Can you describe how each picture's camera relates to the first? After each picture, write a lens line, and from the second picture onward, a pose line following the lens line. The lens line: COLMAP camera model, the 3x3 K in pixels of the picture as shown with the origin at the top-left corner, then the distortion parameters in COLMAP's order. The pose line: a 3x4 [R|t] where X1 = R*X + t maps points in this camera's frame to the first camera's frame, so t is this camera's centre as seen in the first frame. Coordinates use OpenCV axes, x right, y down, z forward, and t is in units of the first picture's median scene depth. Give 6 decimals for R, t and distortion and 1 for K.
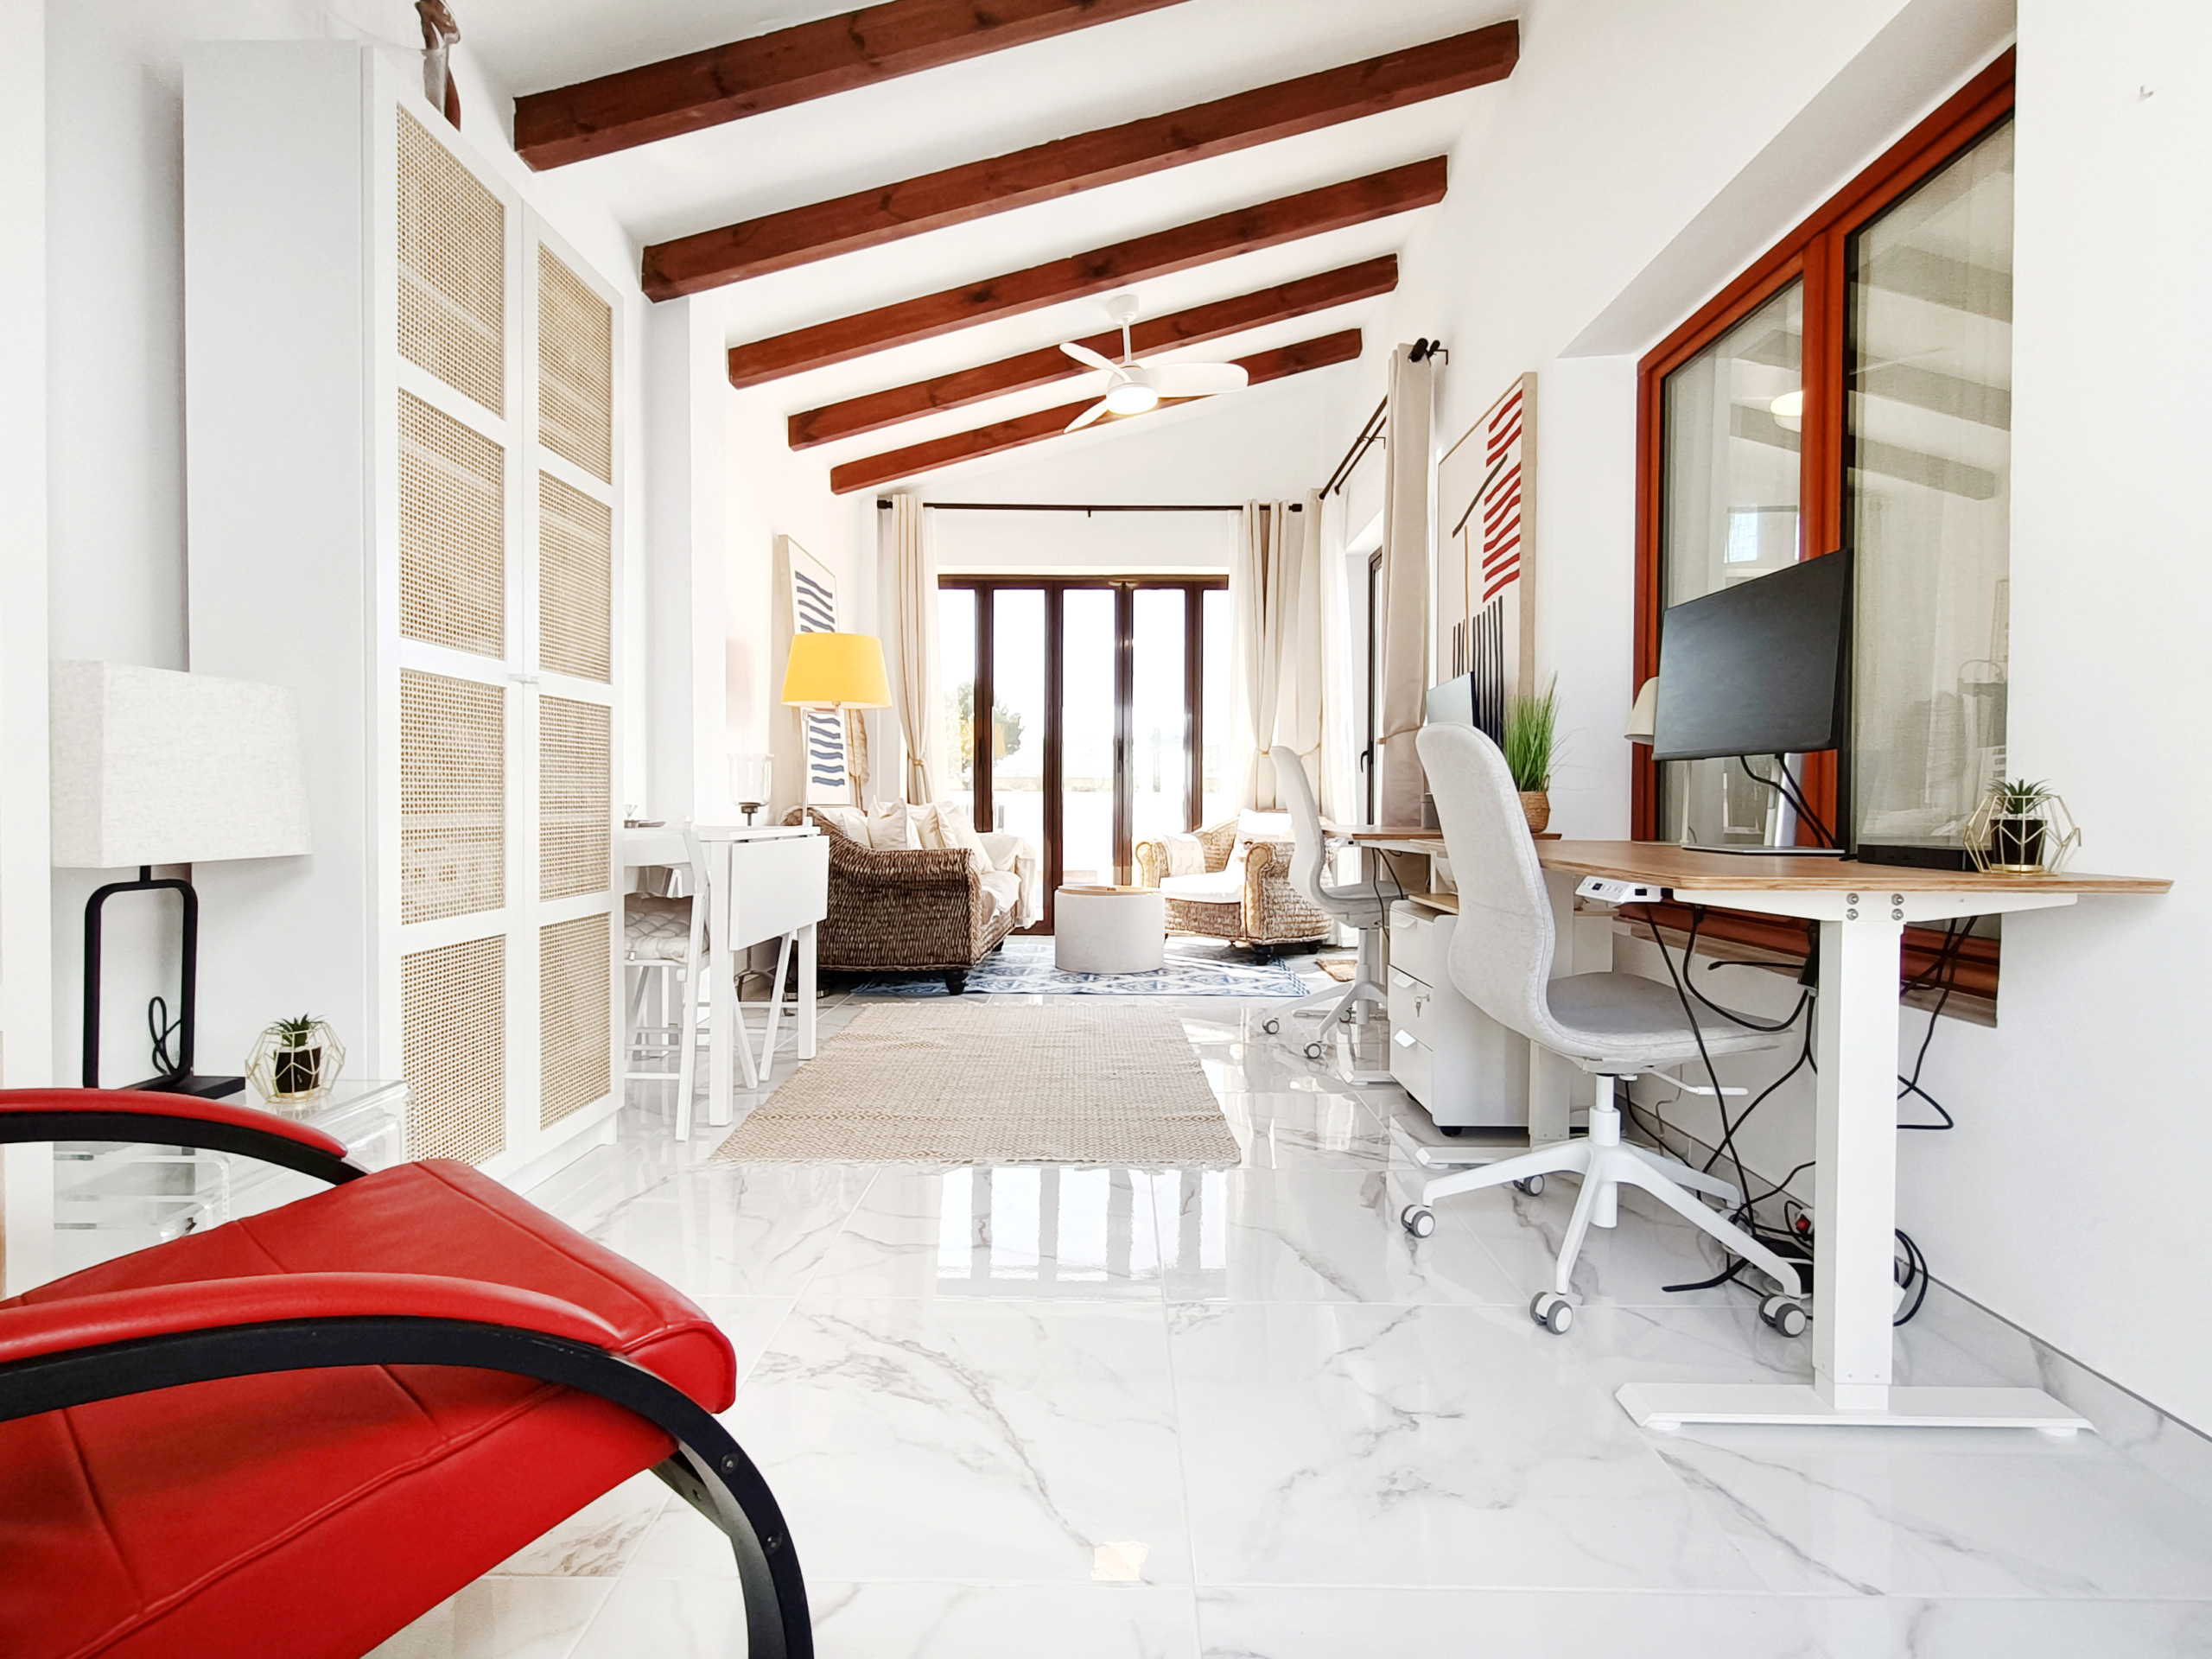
lens RADIAL K [[1016.1, 0, 1106.0], [0, 1016.1, 829.5], [0, 0, 1]] dist [-0.000577, 0.000044]
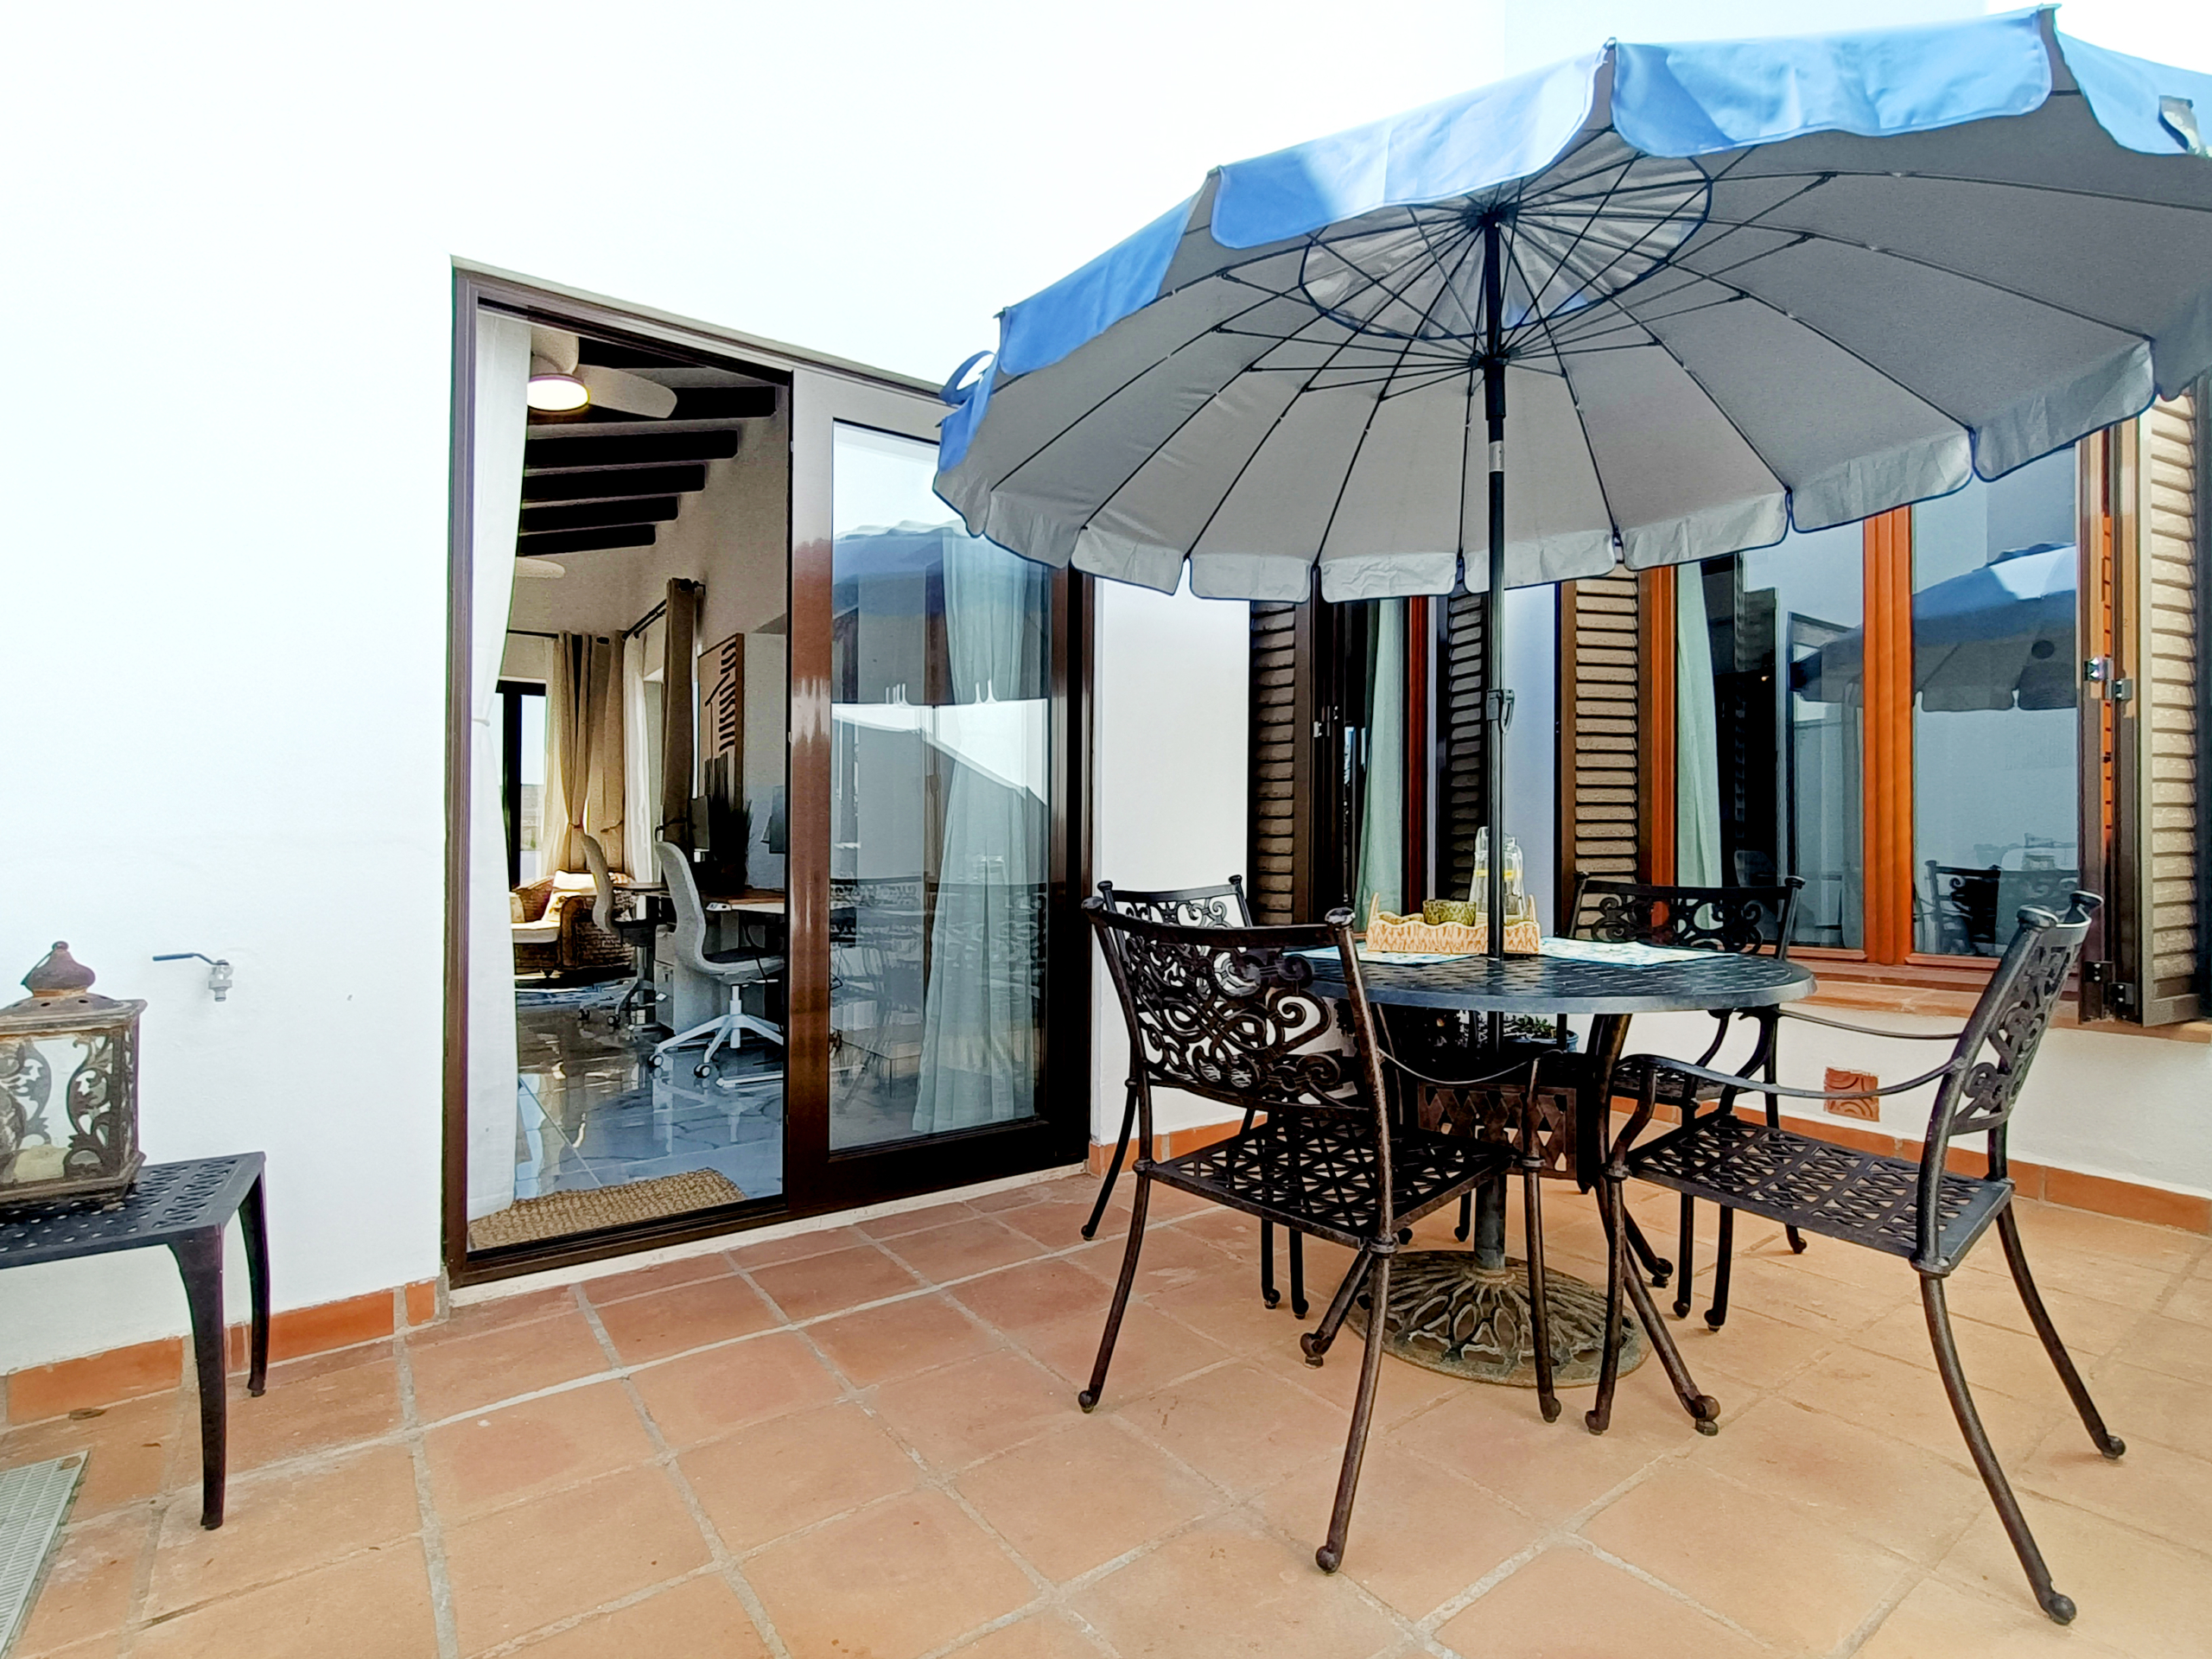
lens RADIAL K [[1016.1, 0, 1106.0], [0, 1016.1, 829.5], [0, 0, 1]] dist [-0.000577, 0.000044]
pose [[0.802923, 0.009874, 0.596001, -0.109799], [0.019581, 0.998886, -0.042927, -0.004580], [-0.595761, 0.046137, 0.801836, -0.658078]]
